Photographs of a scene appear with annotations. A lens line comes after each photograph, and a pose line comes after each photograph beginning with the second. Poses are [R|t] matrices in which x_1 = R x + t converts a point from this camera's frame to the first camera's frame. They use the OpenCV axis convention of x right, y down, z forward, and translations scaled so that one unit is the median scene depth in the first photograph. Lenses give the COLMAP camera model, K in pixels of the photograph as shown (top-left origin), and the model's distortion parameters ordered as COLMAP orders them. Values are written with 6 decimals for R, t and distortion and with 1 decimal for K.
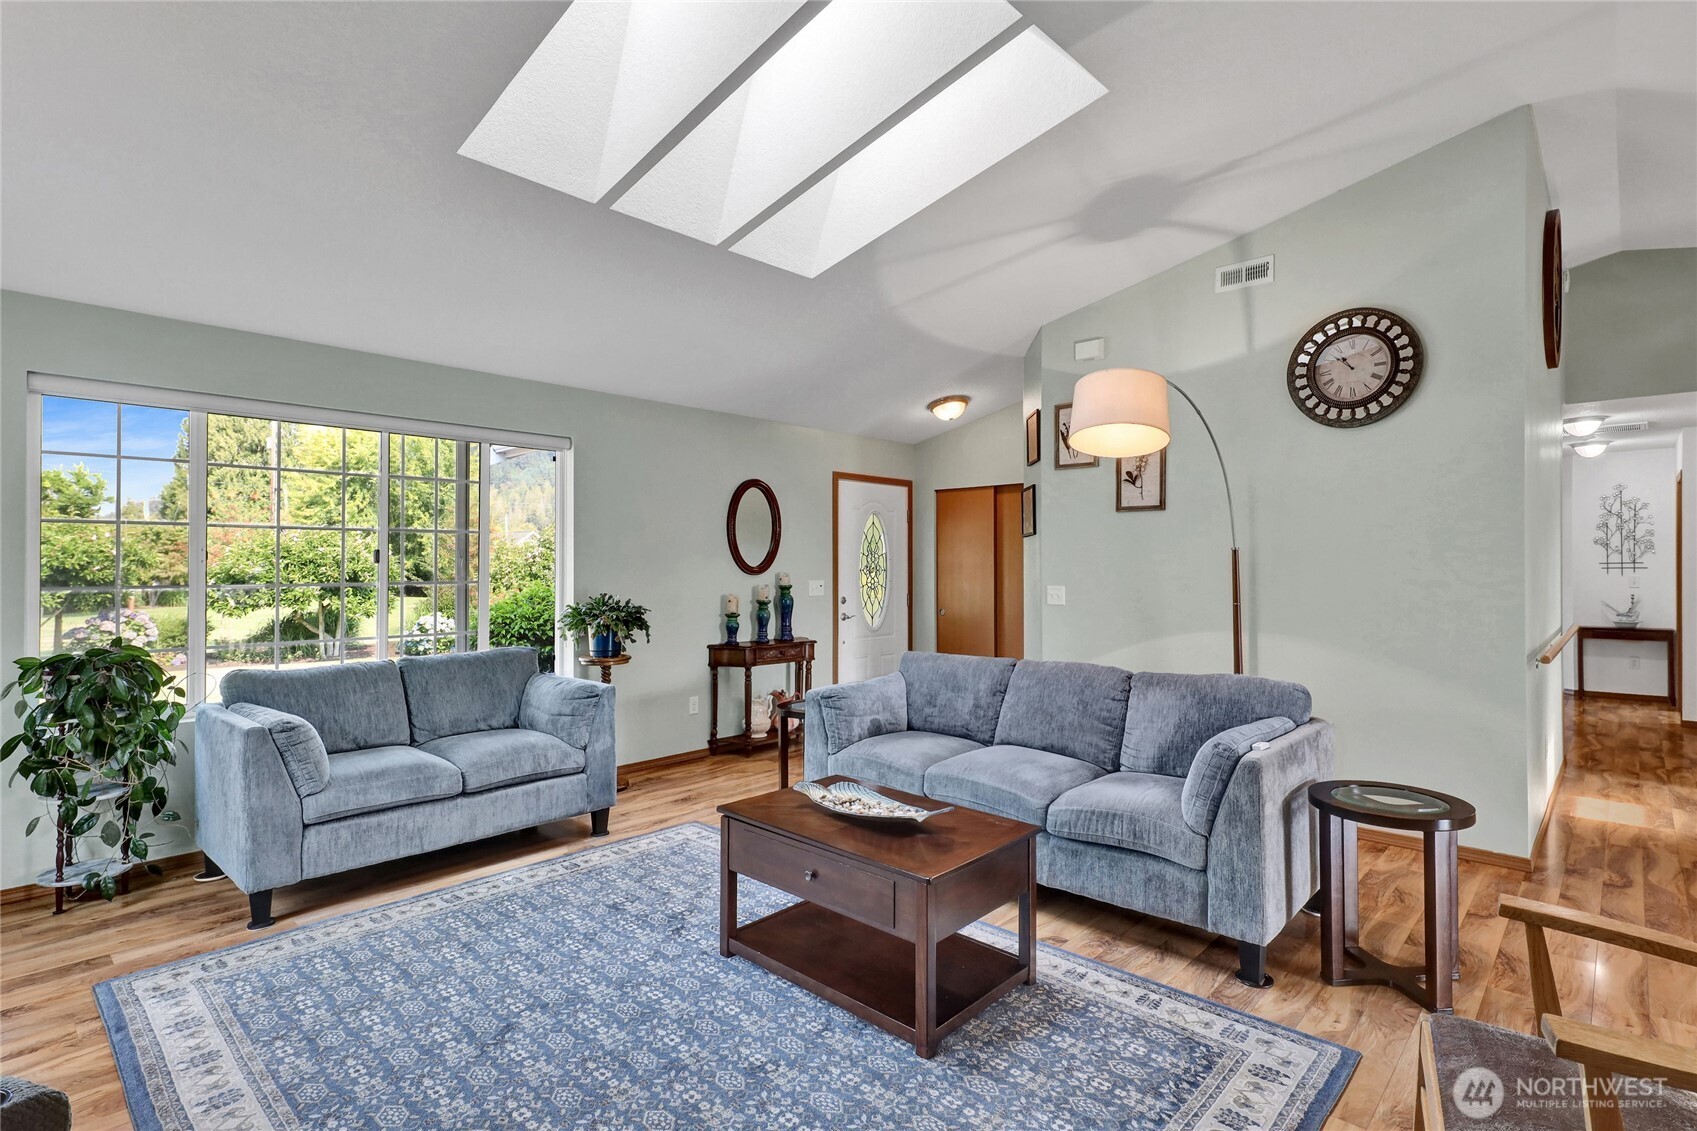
lens RADIAL K [[833.4, 0, 841.2], [0, 833.4, 561.7], [0, 0, 1]] dist [0.007380, -0.004569]
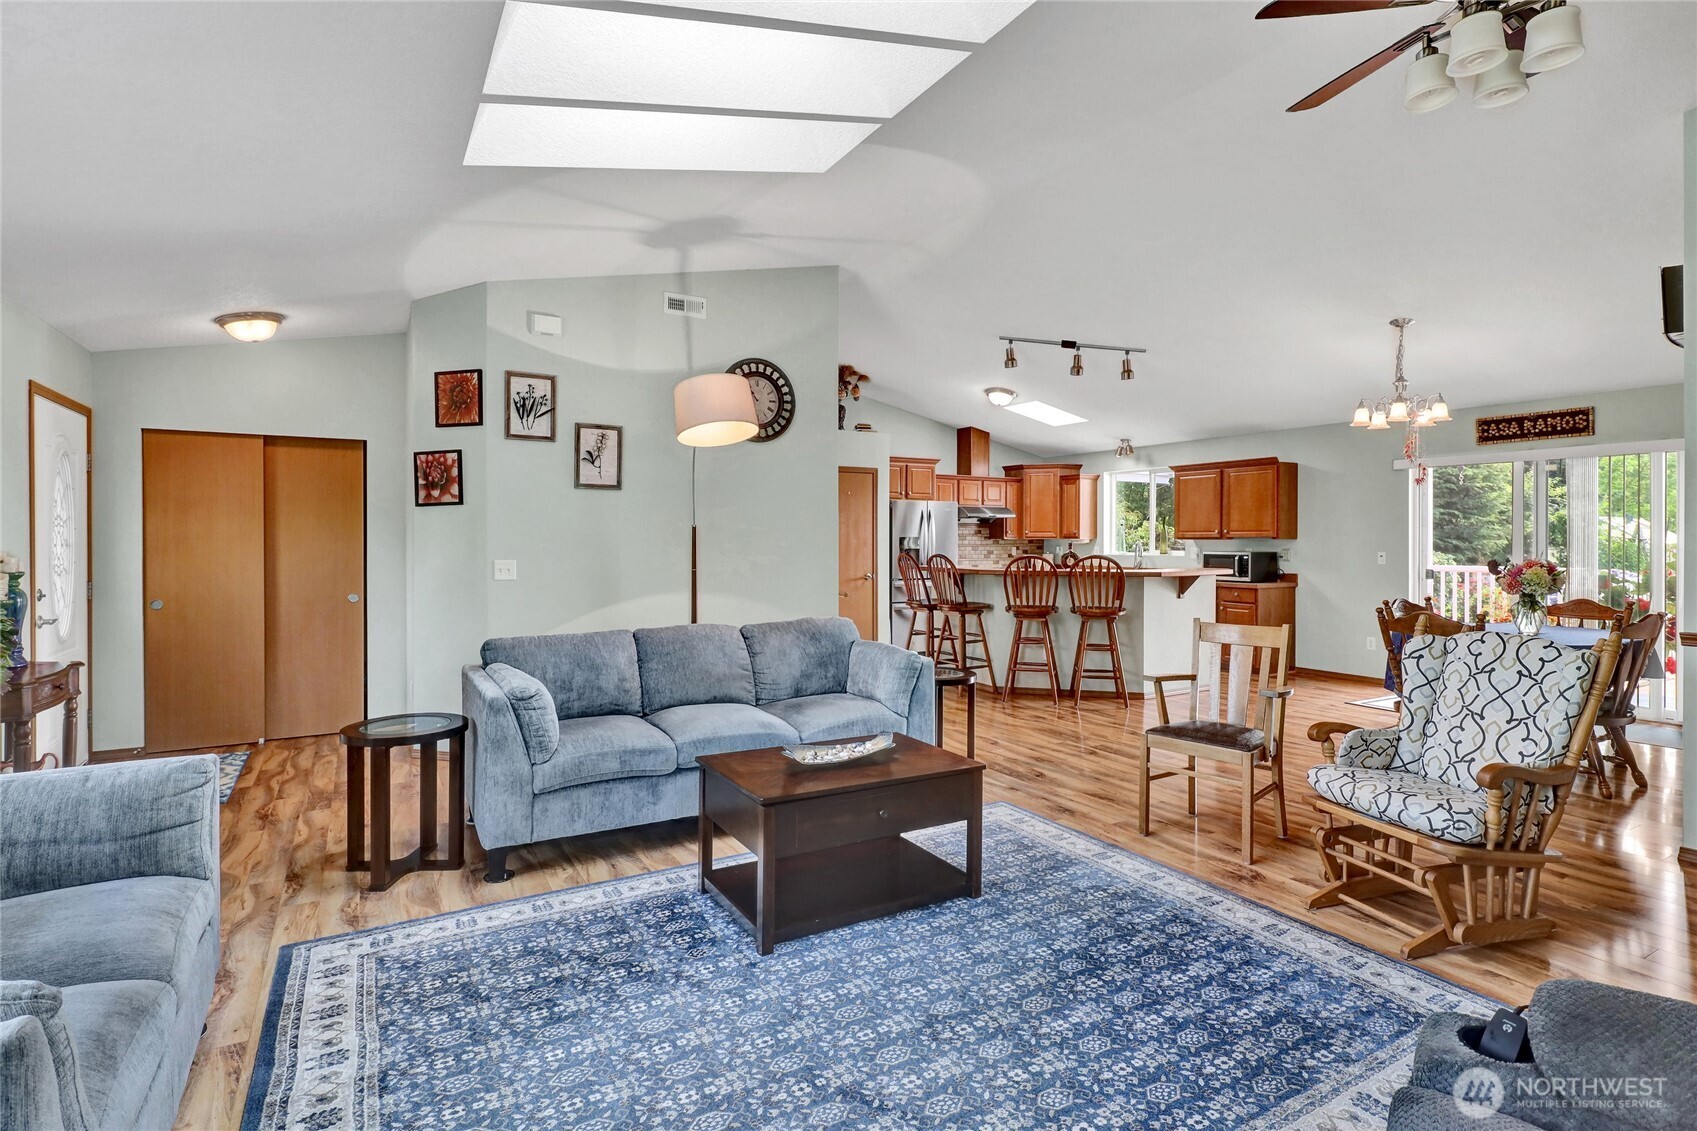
lens RADIAL K [[833.4, 0, 847.2], [0, 833.4, 543.3], [0, 0, 1]] dist [0.007380, -0.004569]
pose [[0.282608, -0.000866, 0.959235, -0.687520], [-0.006505, 0.999975, 0.002820, 0.005856], [-0.959213, -0.007037, 0.282595, 0.444181]]
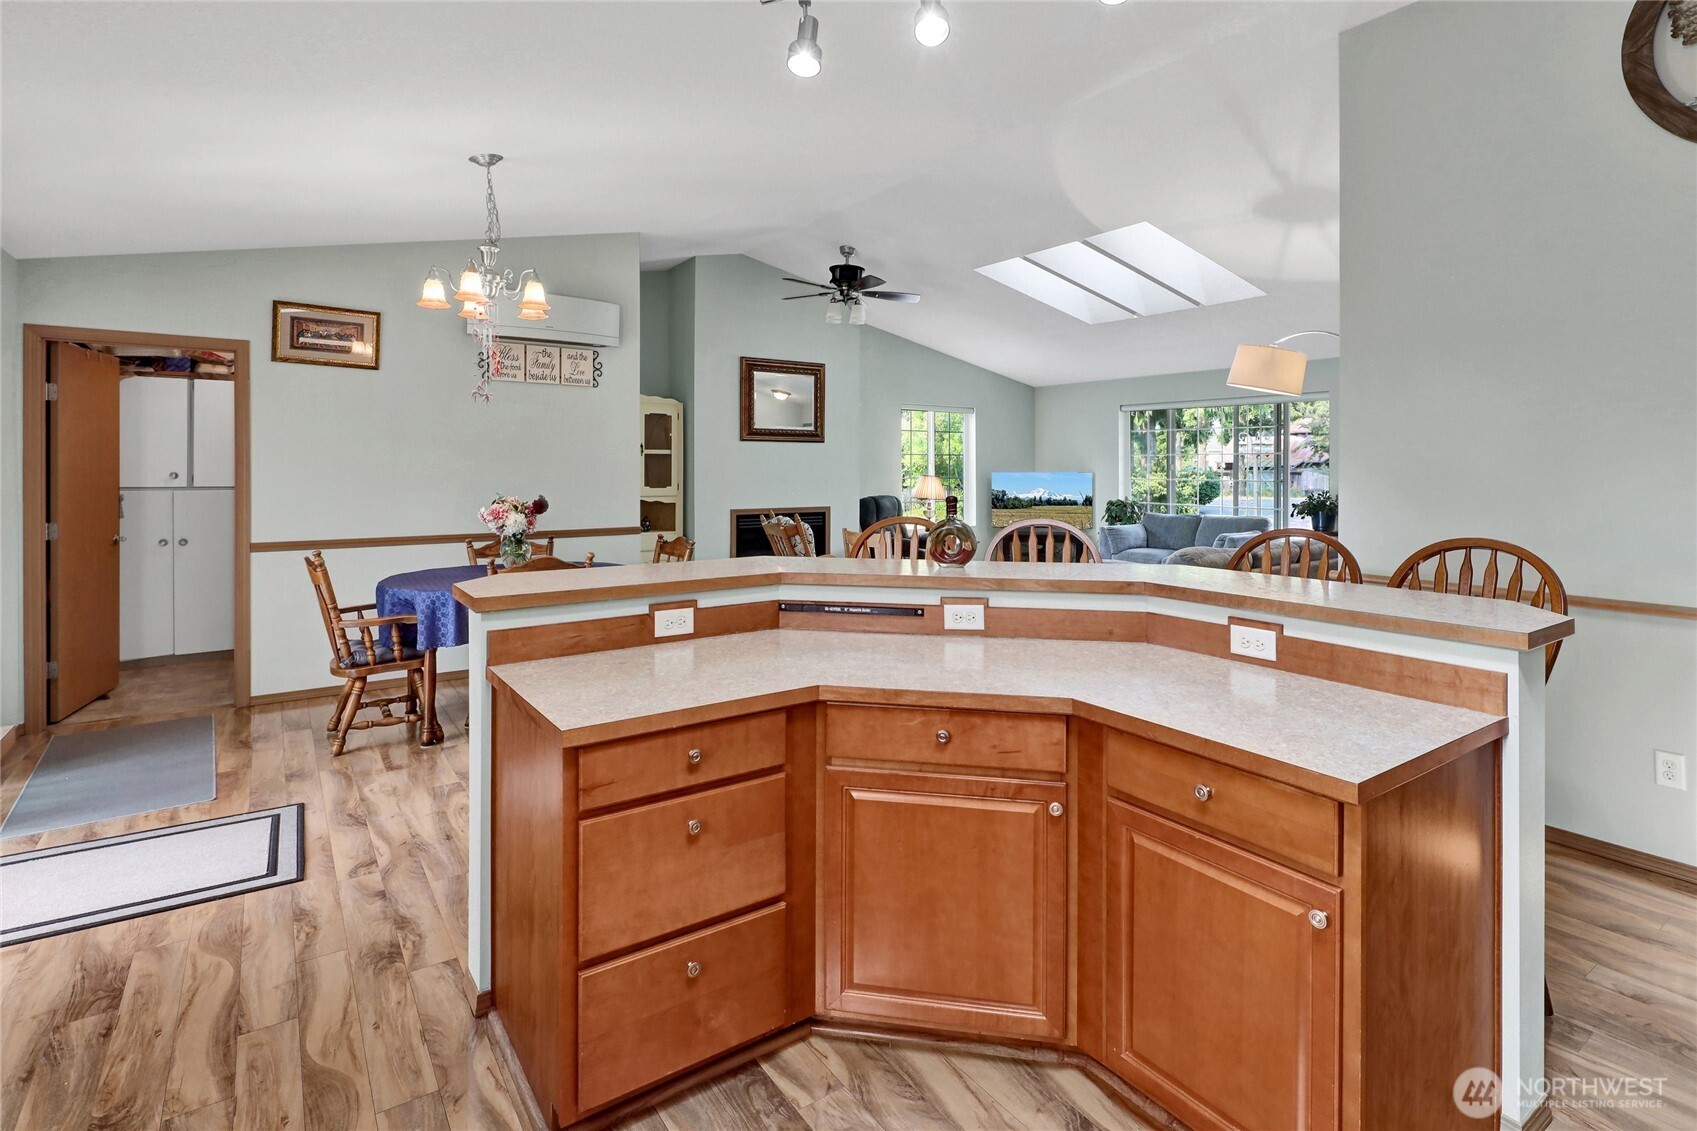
lens RADIAL K [[833.4, 0, 839.1], [0, 833.4, 464.3], [0, 0, 1]] dist [0.007380, -0.004569]
pose [[-0.217643, 0.002565, -0.976025, 1.708296], [0.004006, 0.999990, 0.001734, -0.018843], [0.976020, -0.003533, -0.217651, 0.543031]]
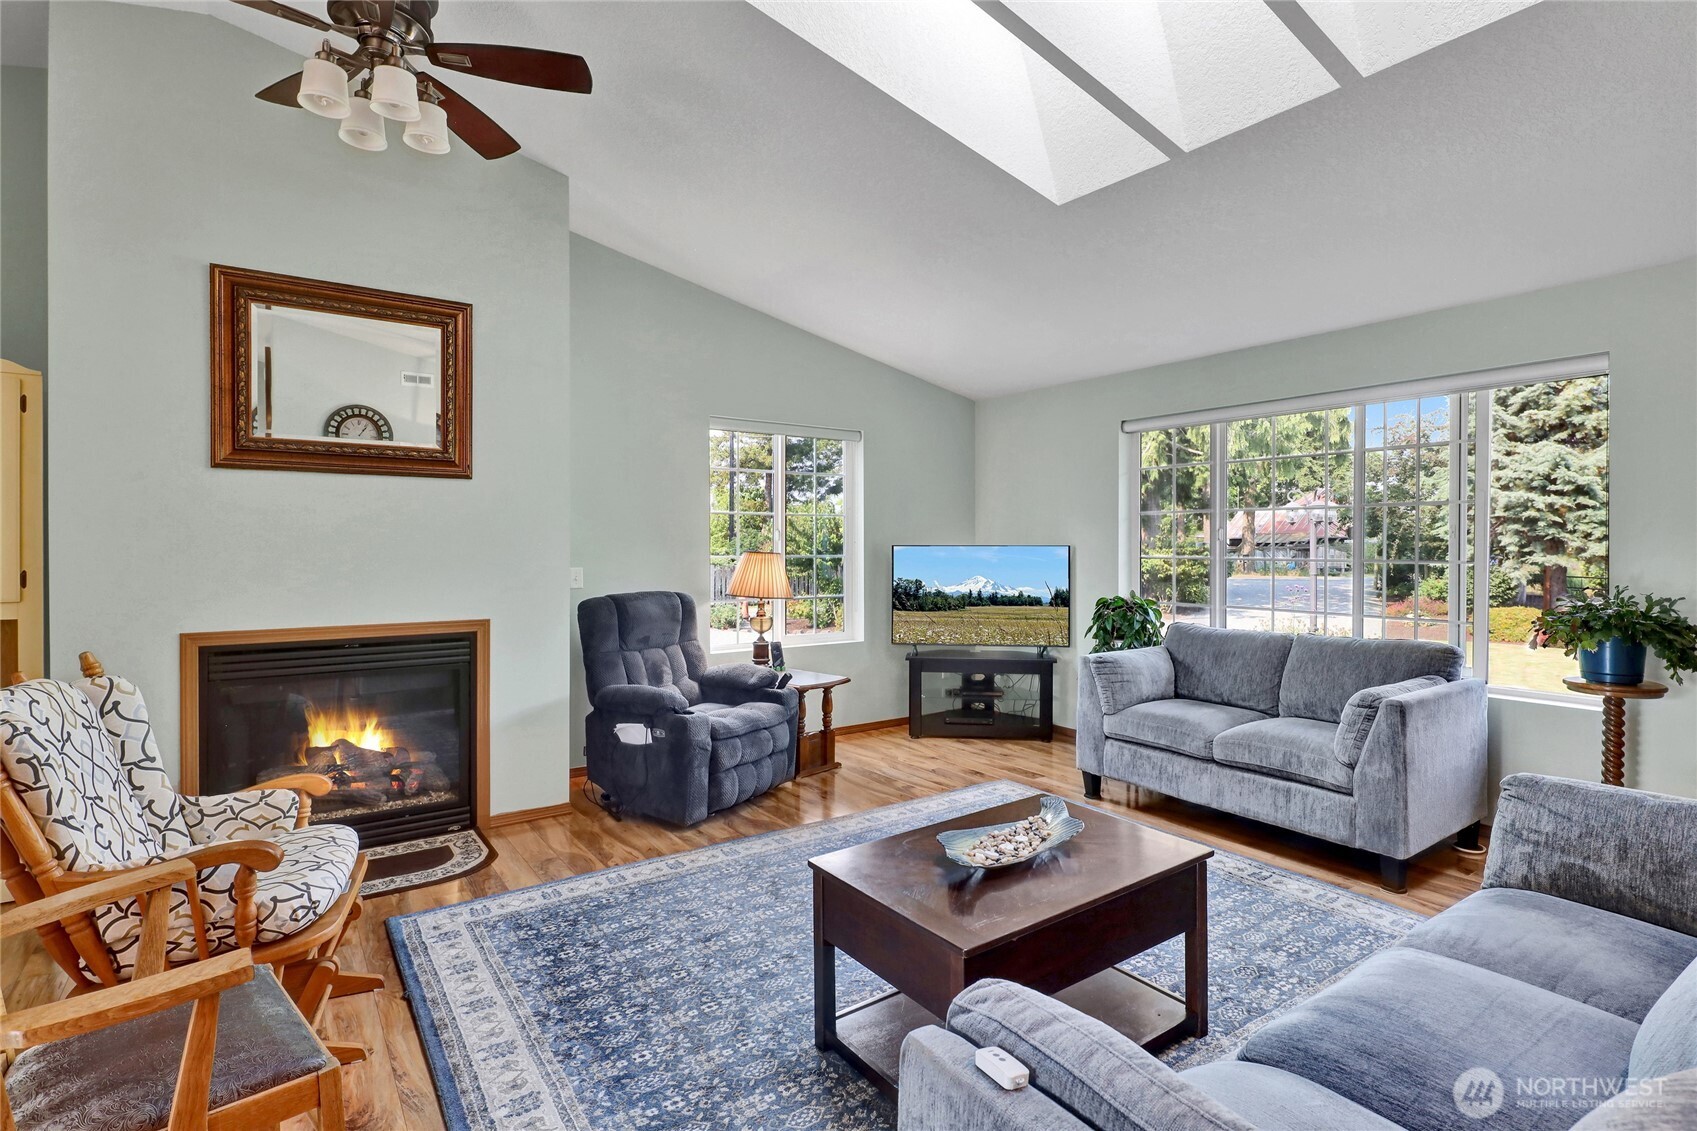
lens RADIAL K [[833.4, 0, 849.6], [0, 833.4, 559.0], [0, 0, 1]] dist [0.007380, -0.004569]
pose [[-0.202268, 0.021545, -0.979093, 0.563679], [0.004356, 0.999768, 0.021100, 0.001321], [0.979320, 0.000003, -0.202315, 0.658143]]
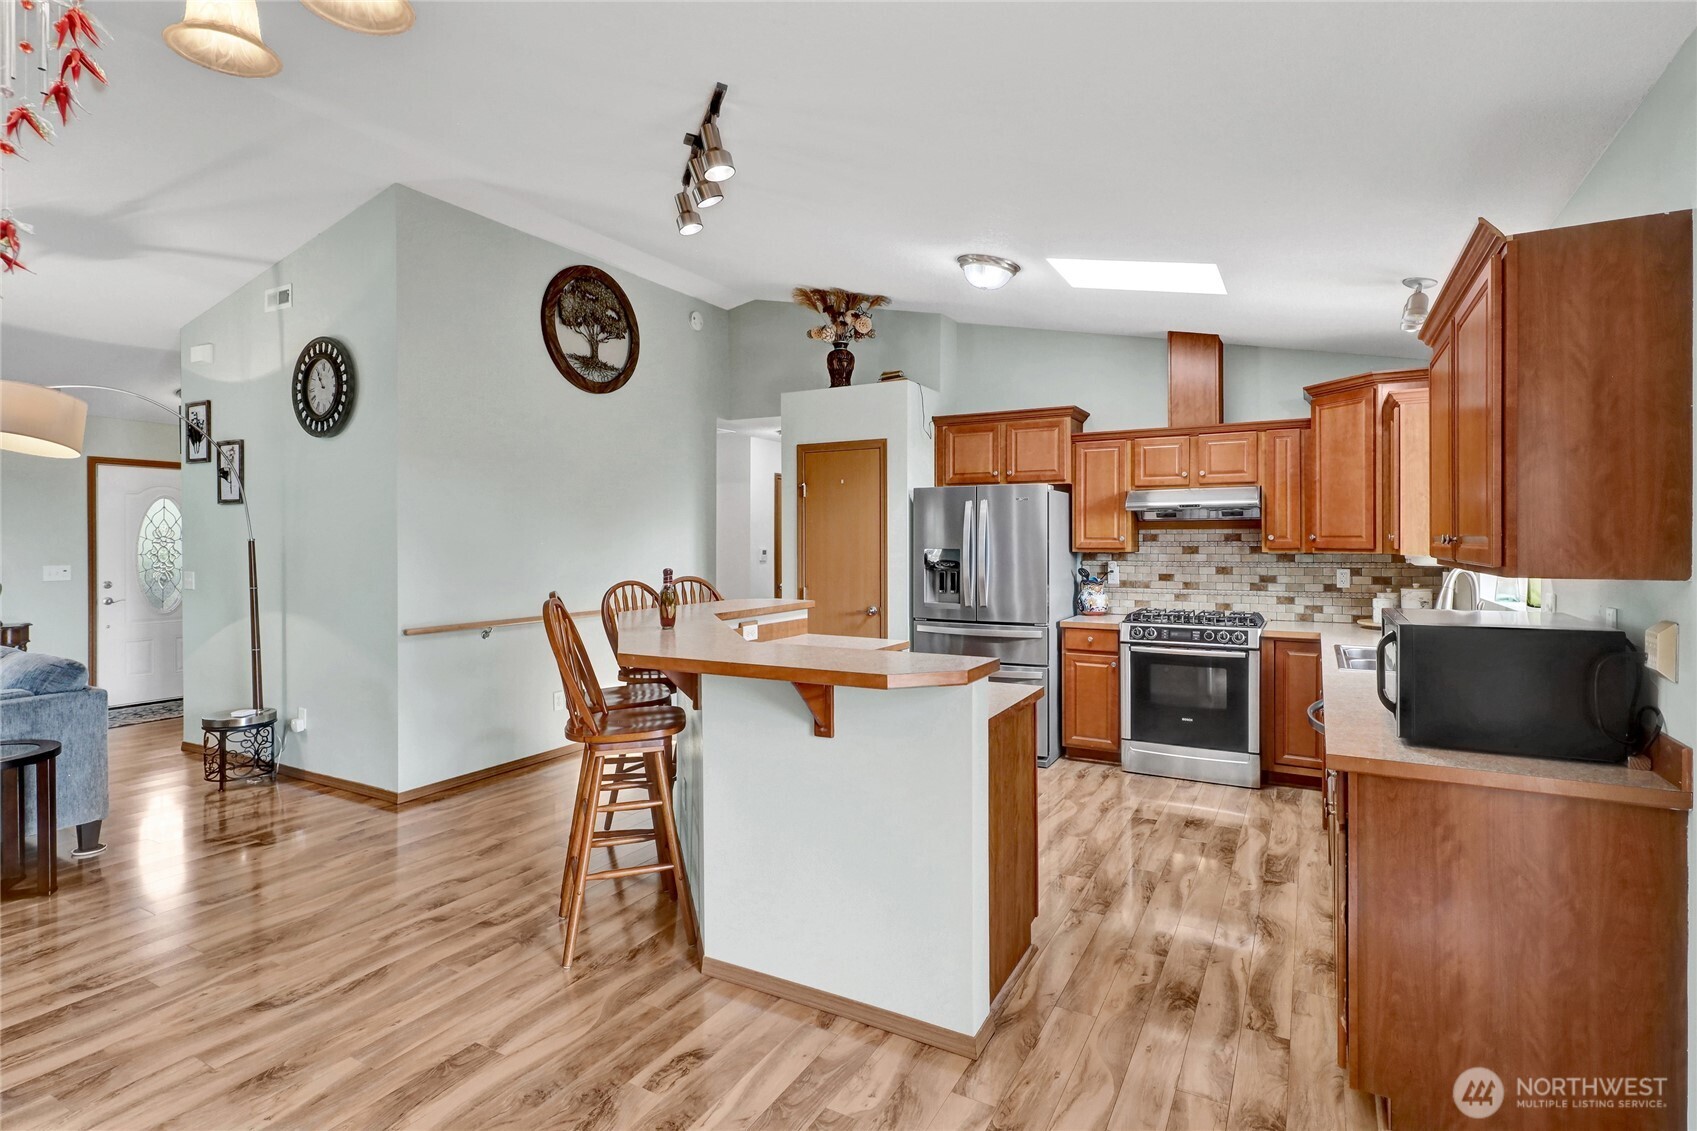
lens RADIAL K [[833.4, 0, 850.3], [0, 833.4, 541.7], [0, 0, 1]] dist [0.007380, -0.004569]
pose [[0.969500, 0.001981, 0.245082, 1.024981], [-0.003512, 0.999977, 0.005808, -0.023584], [-0.245065, -0.006492, 0.969485, -0.316641]]
